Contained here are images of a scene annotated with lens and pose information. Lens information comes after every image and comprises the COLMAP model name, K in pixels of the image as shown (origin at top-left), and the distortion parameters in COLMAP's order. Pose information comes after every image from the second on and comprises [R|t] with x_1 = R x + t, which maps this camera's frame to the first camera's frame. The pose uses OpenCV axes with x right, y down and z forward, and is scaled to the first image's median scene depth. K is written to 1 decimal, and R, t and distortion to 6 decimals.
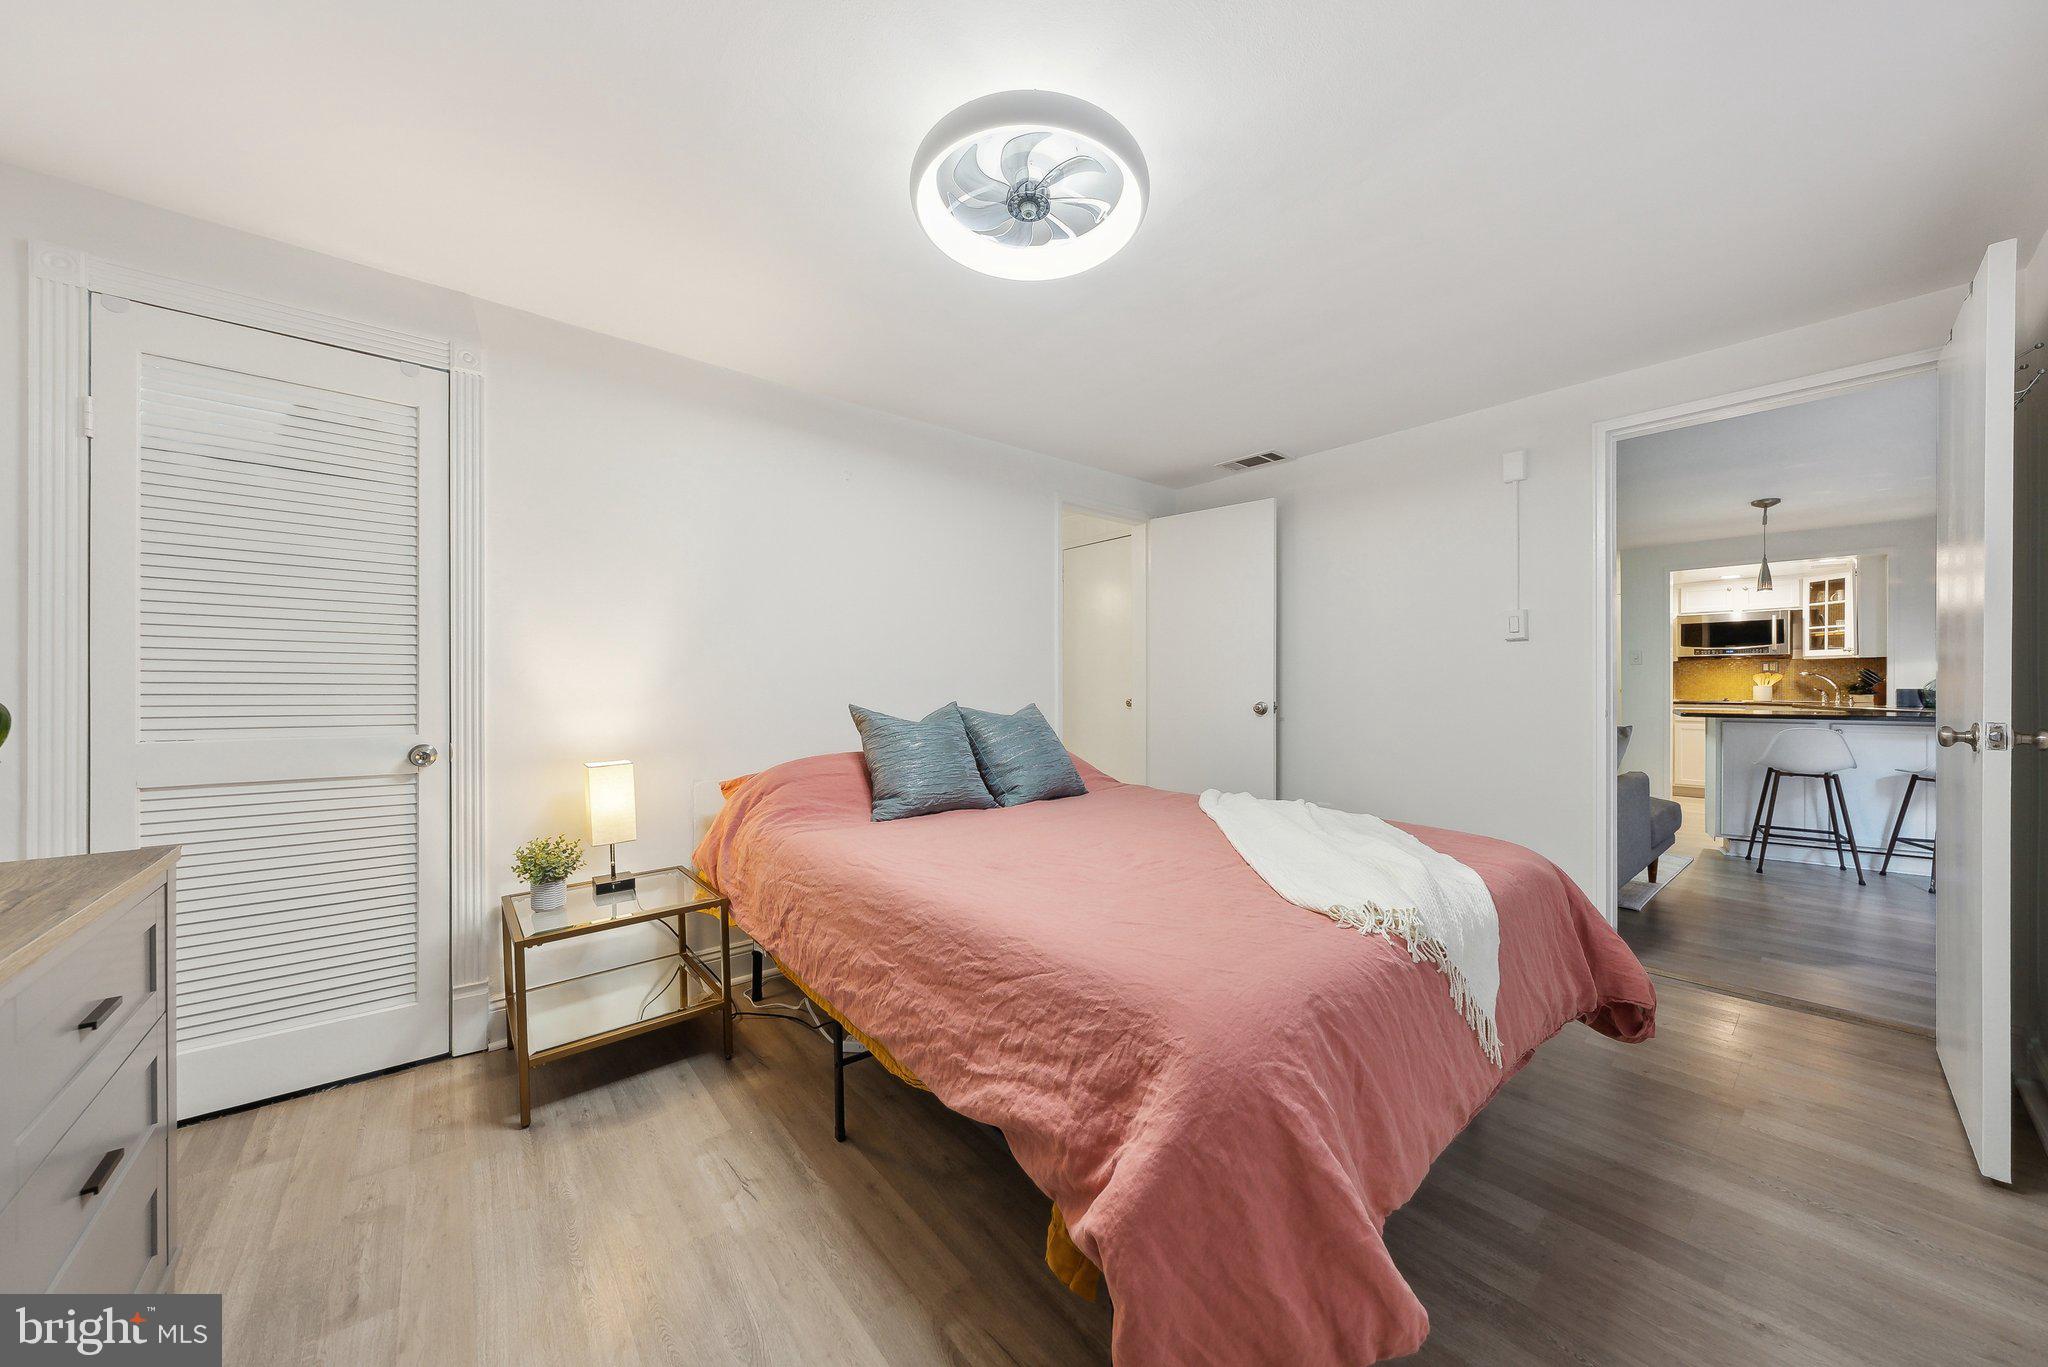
lens RADIAL K [[700.3, 0, 1018.6], [0, 700.3, 684.5], [0, 0, 1]] dist [-0.000008, -0.000066]
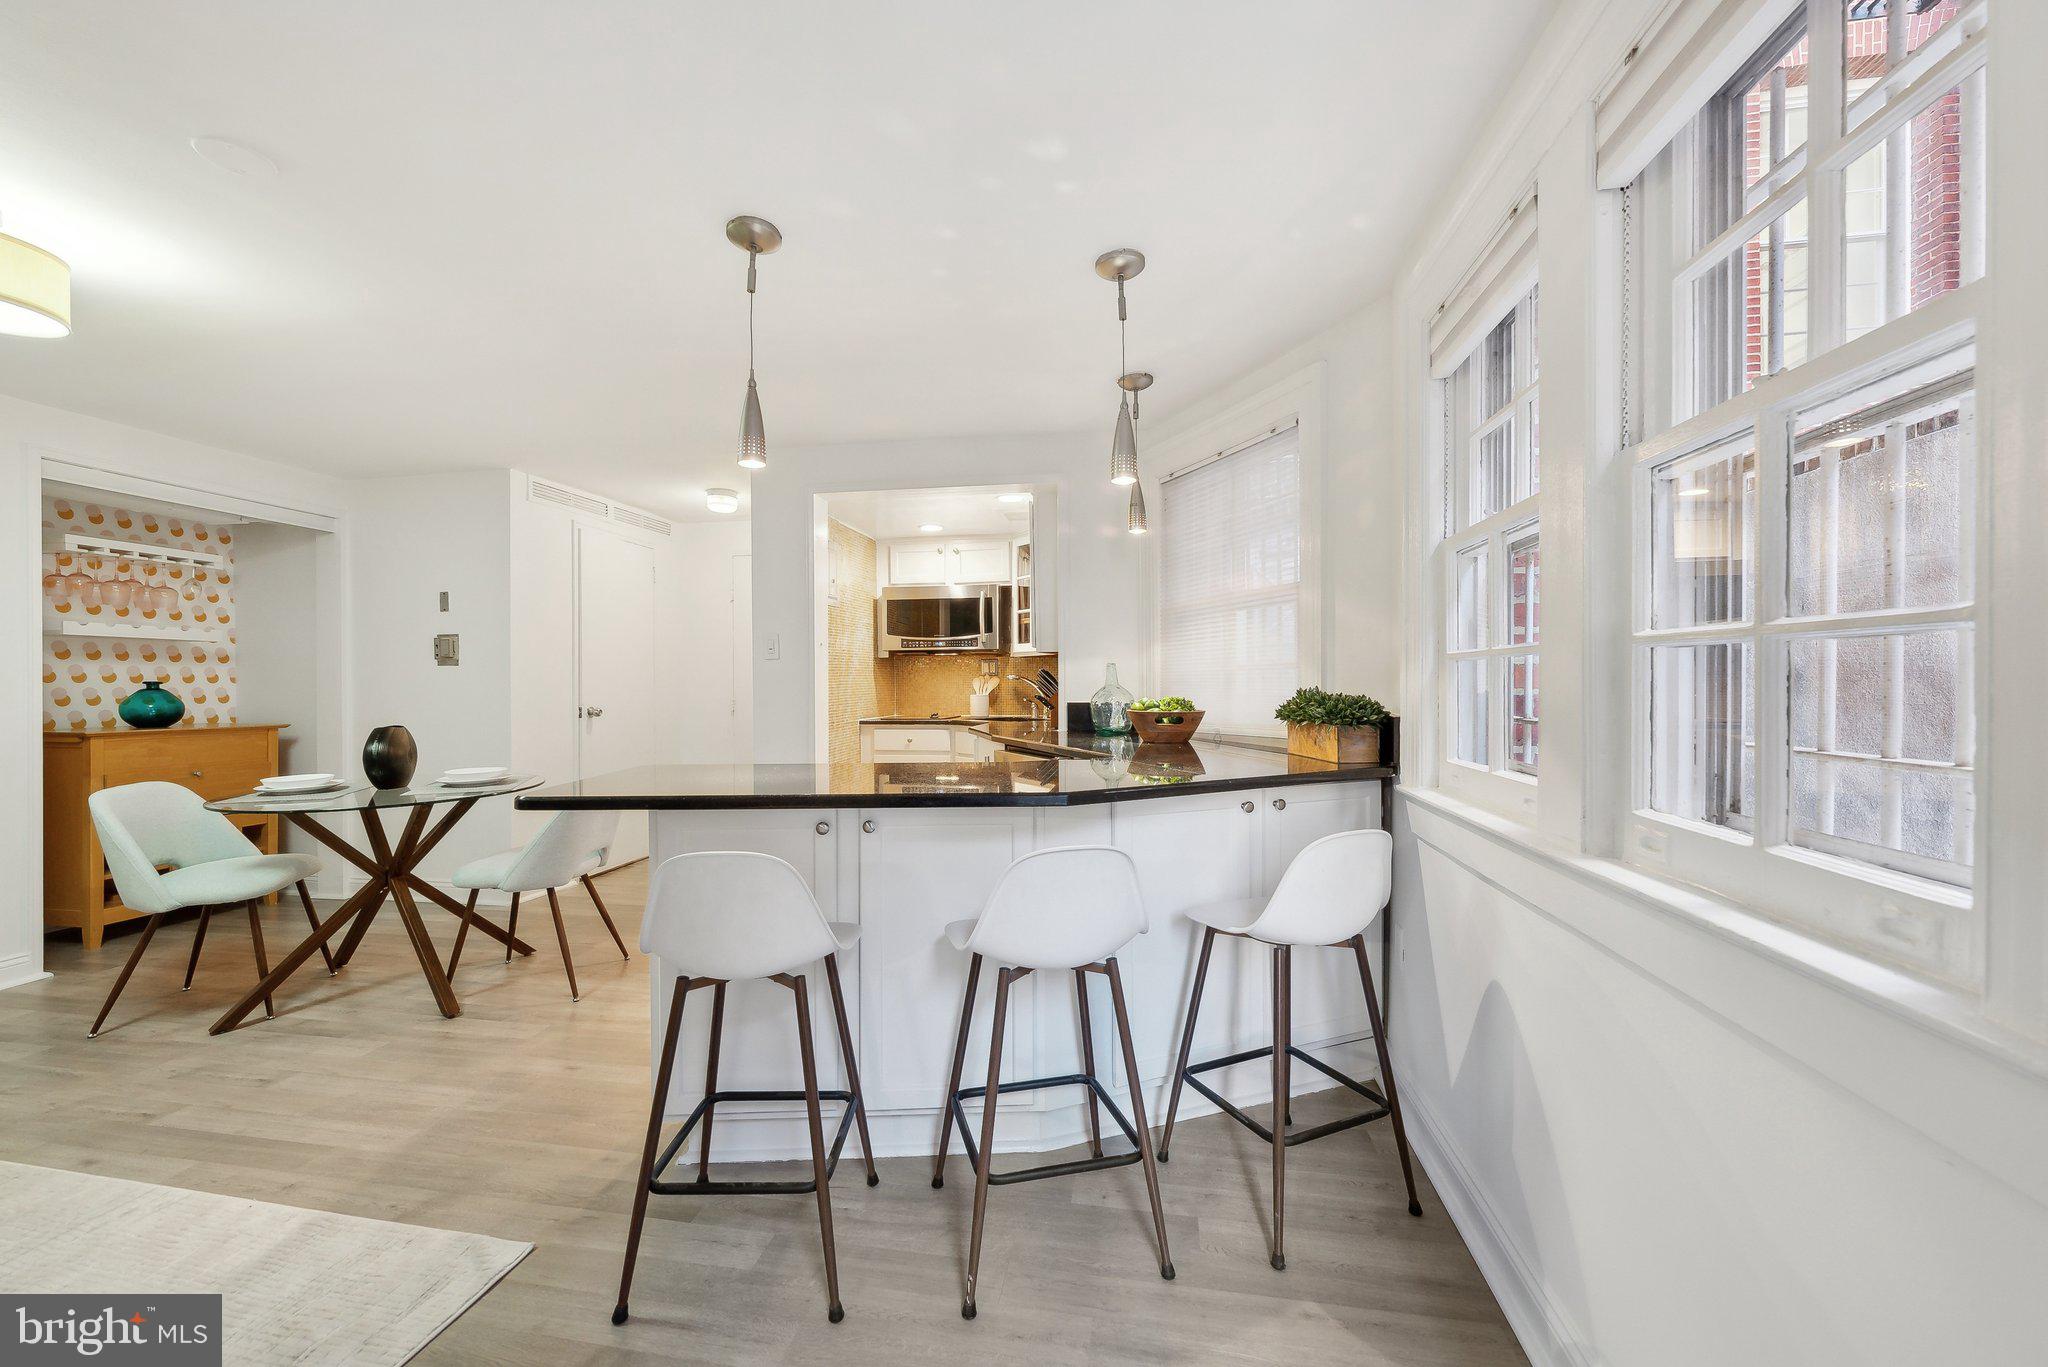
lens RADIAL K [[788.9, 0, 1021.3], [0, 788.9, 689.7], [0, 0, 1]] dist [0.003466, 0.000093]
pose [[0.763517, -0.003429, 0.645779, 0.623938], [0.000036, 0.999986, 0.005268, -0.007136], [-0.645788, -0.003999, 0.763506, 0.395800]]
